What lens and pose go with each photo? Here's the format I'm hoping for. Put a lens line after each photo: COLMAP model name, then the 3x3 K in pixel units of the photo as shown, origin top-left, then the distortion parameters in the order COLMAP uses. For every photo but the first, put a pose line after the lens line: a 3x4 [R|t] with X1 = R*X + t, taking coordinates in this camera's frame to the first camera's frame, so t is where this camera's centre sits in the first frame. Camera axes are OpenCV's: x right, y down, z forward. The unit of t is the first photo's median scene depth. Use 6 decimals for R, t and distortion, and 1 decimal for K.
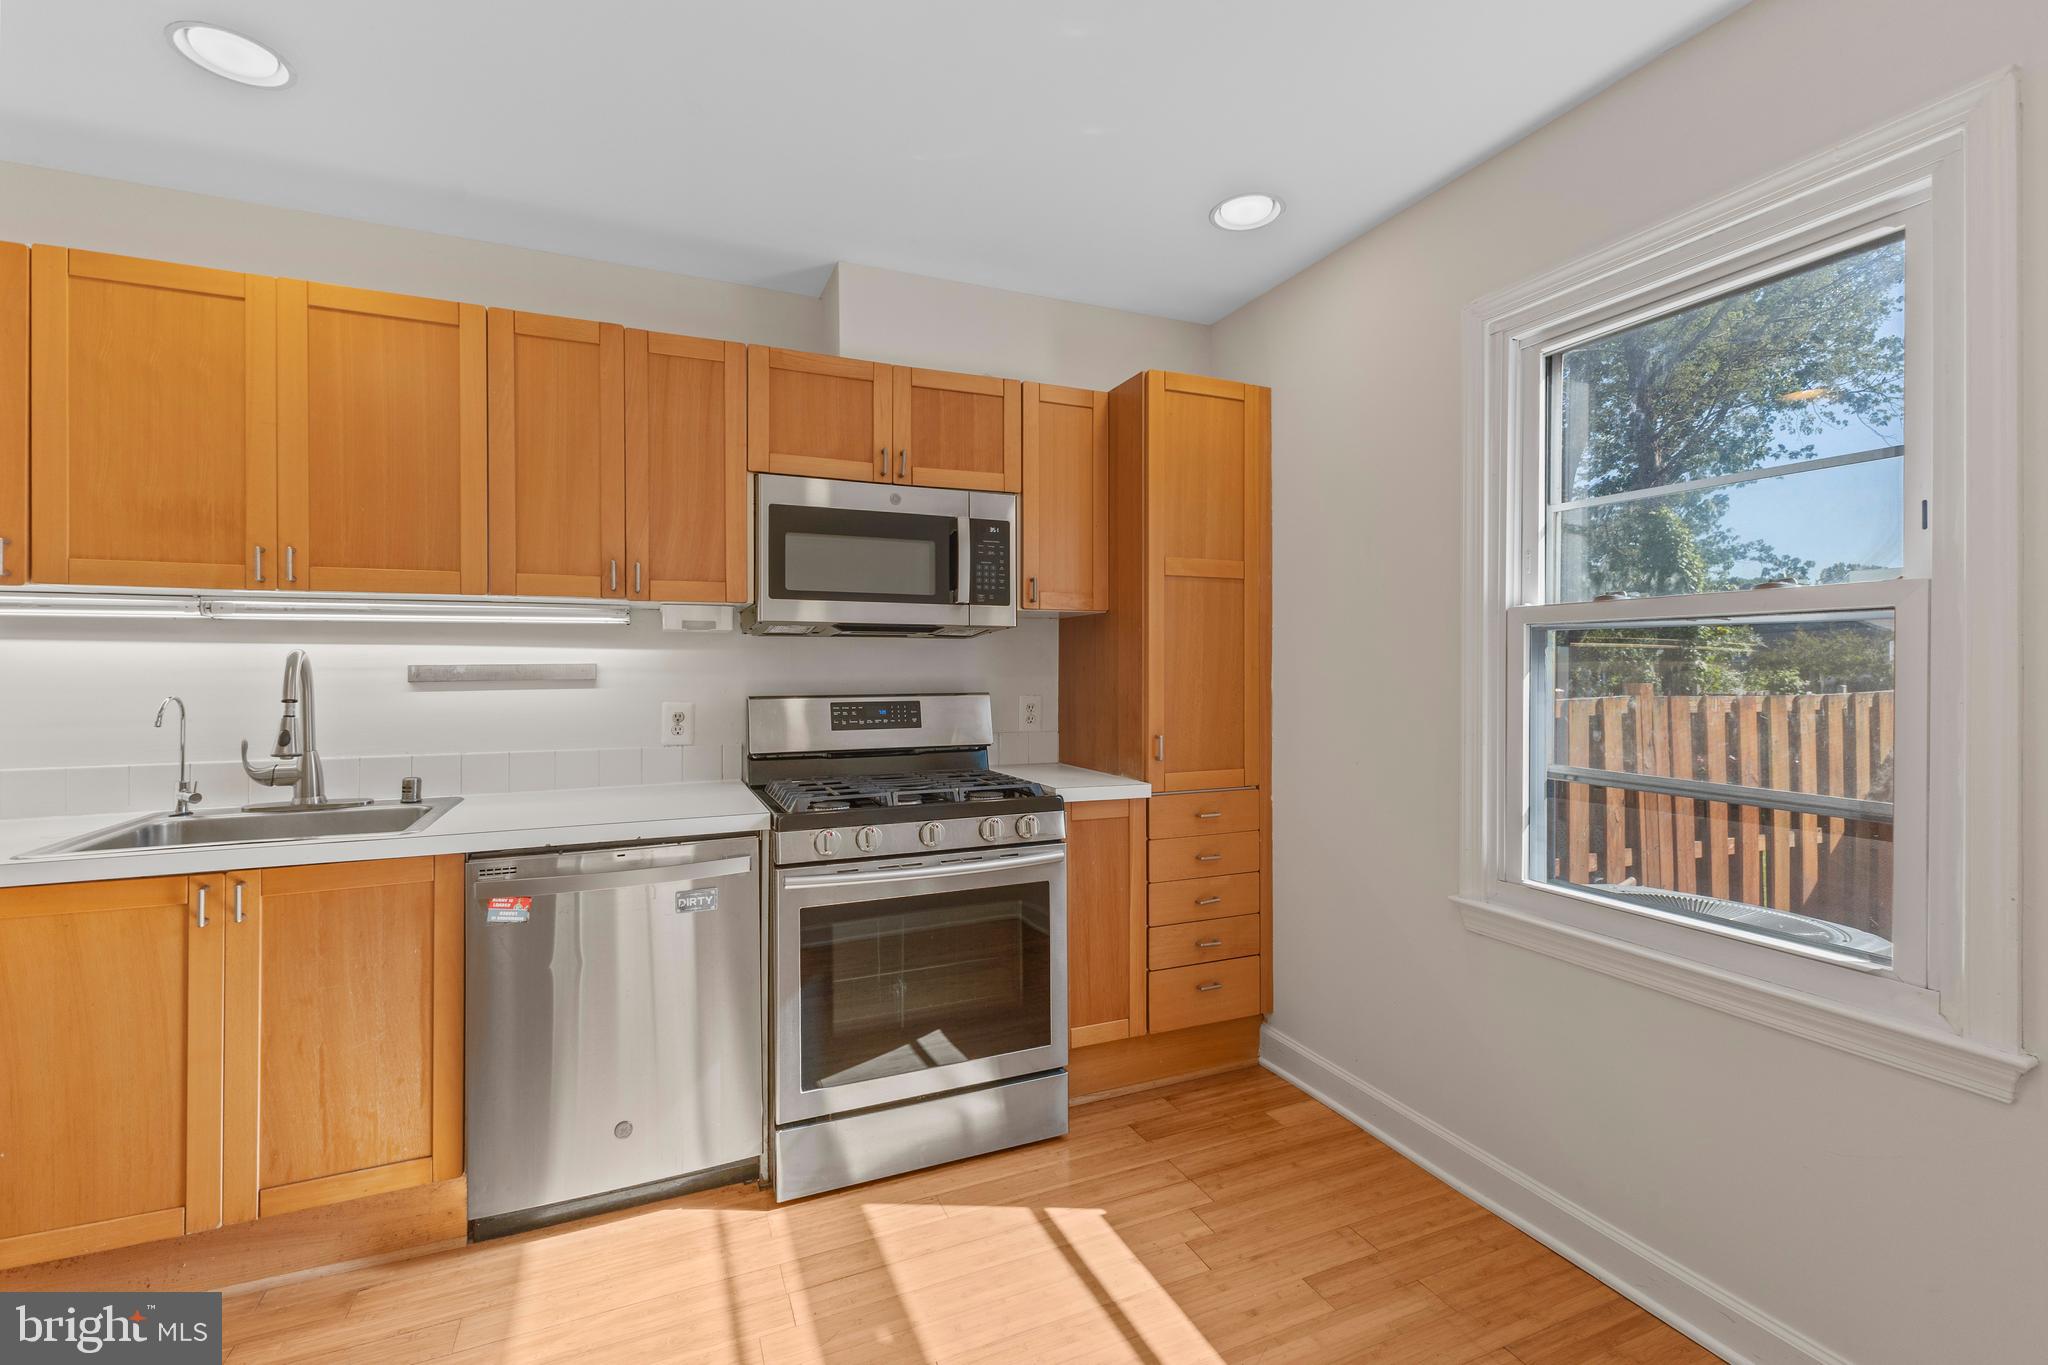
lens RADIAL K [[886.2, 0, 1013.4], [0, 886.2, 670.9], [0, 0, 1]] dist [0.013469, -0.000864]
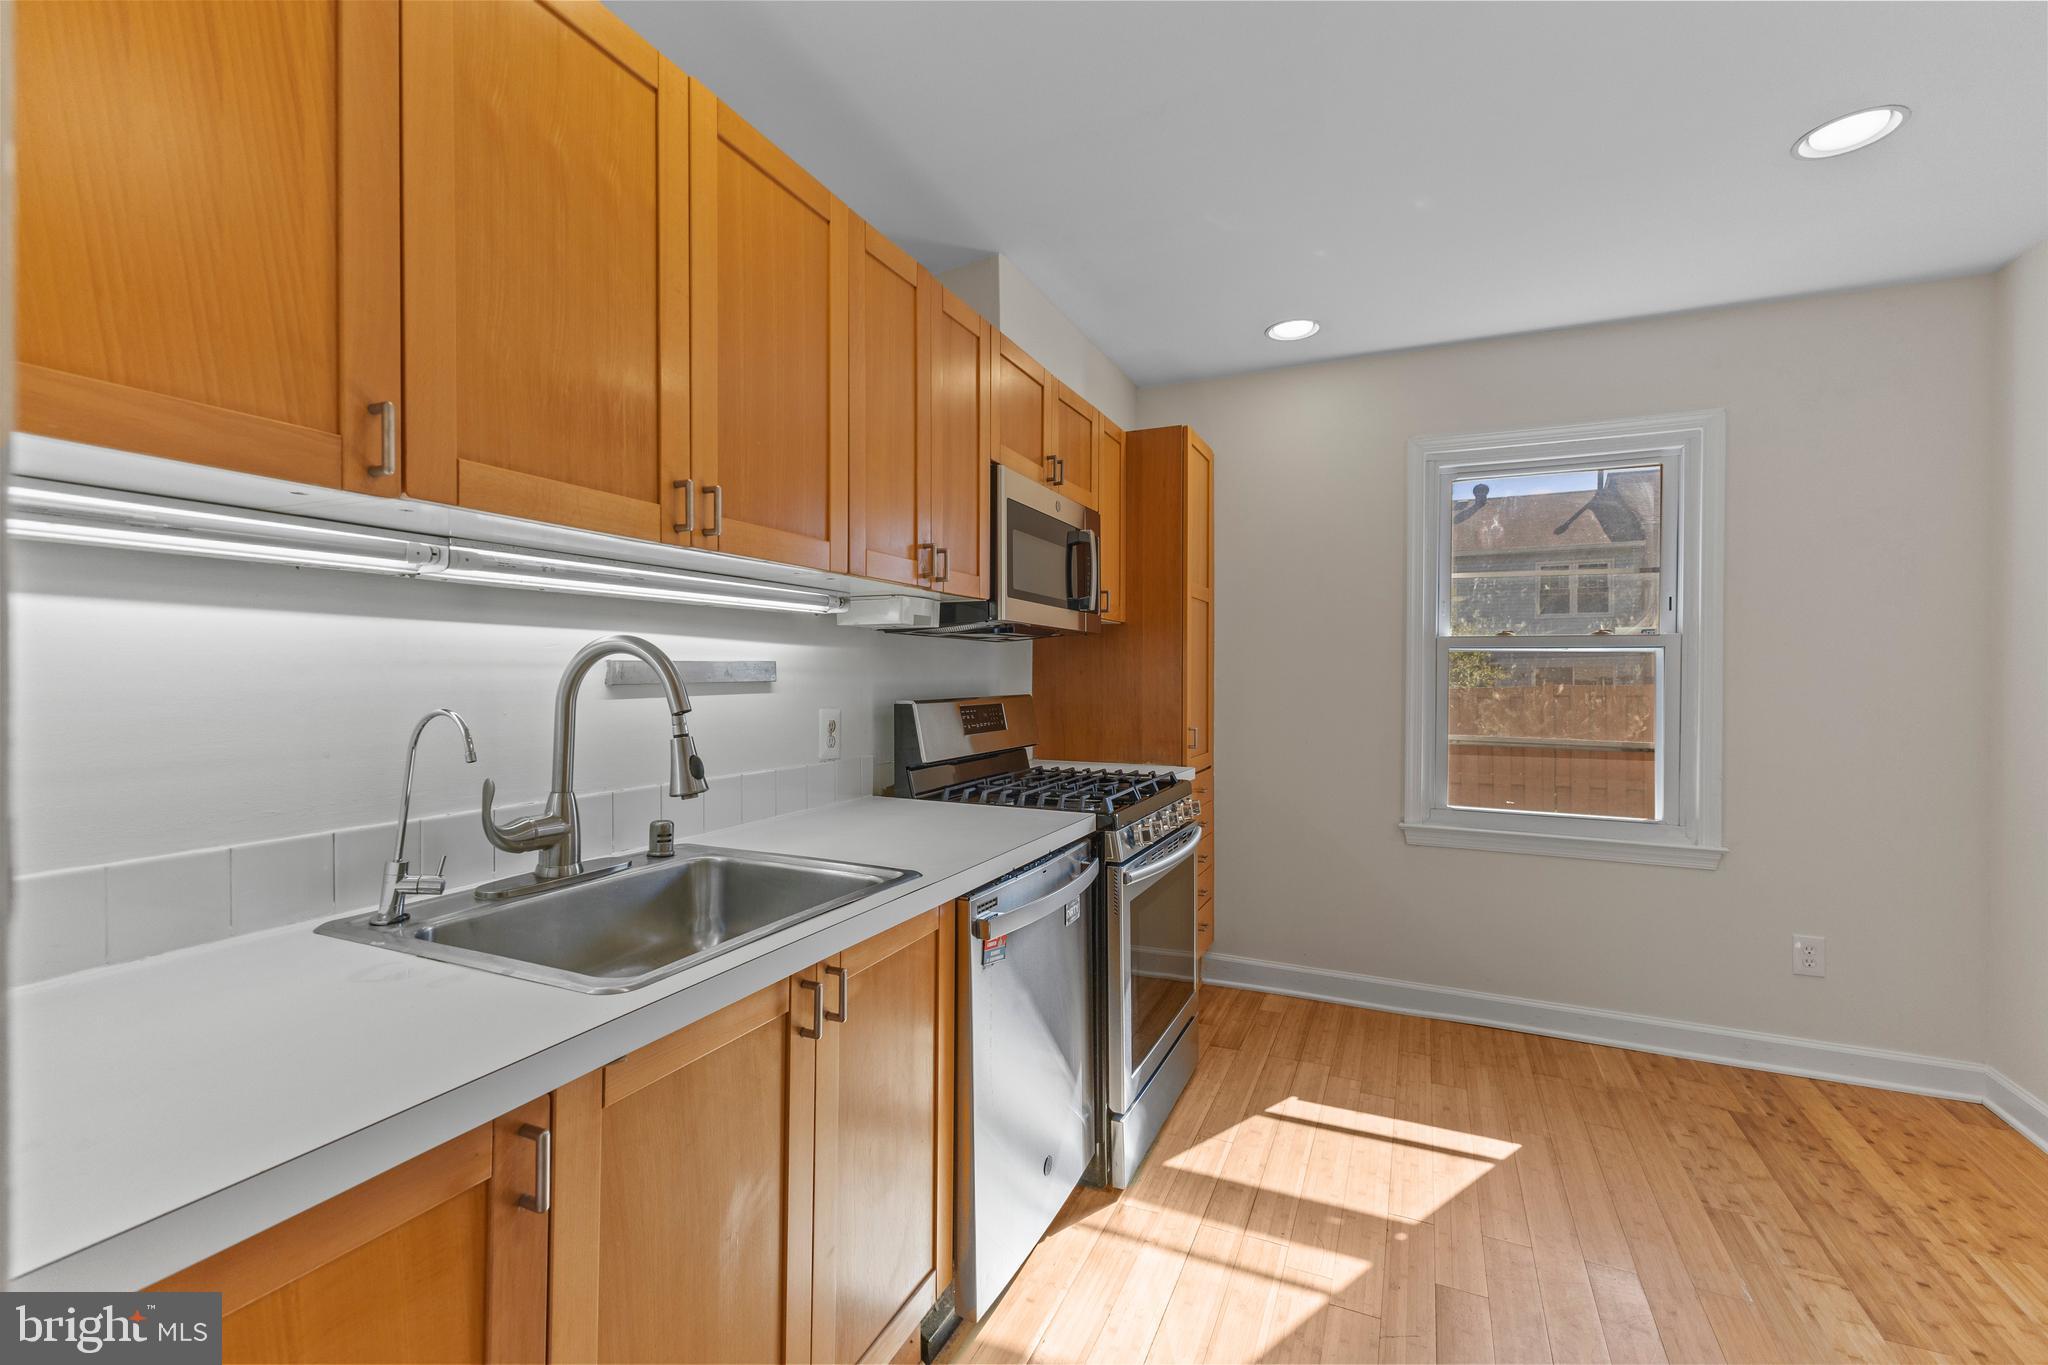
lens RADIAL K [[886.2, 0, 1011.8], [0, 886.2, 681.5], [0, 0, 1]] dist [0.013469, -0.000864]
pose [[0.737485, 0.000560, 0.675363, -1.061022], [-0.004383, 0.999983, 0.003956, 0.006600], [-0.675349, -0.005878, 0.737475, 0.337076]]
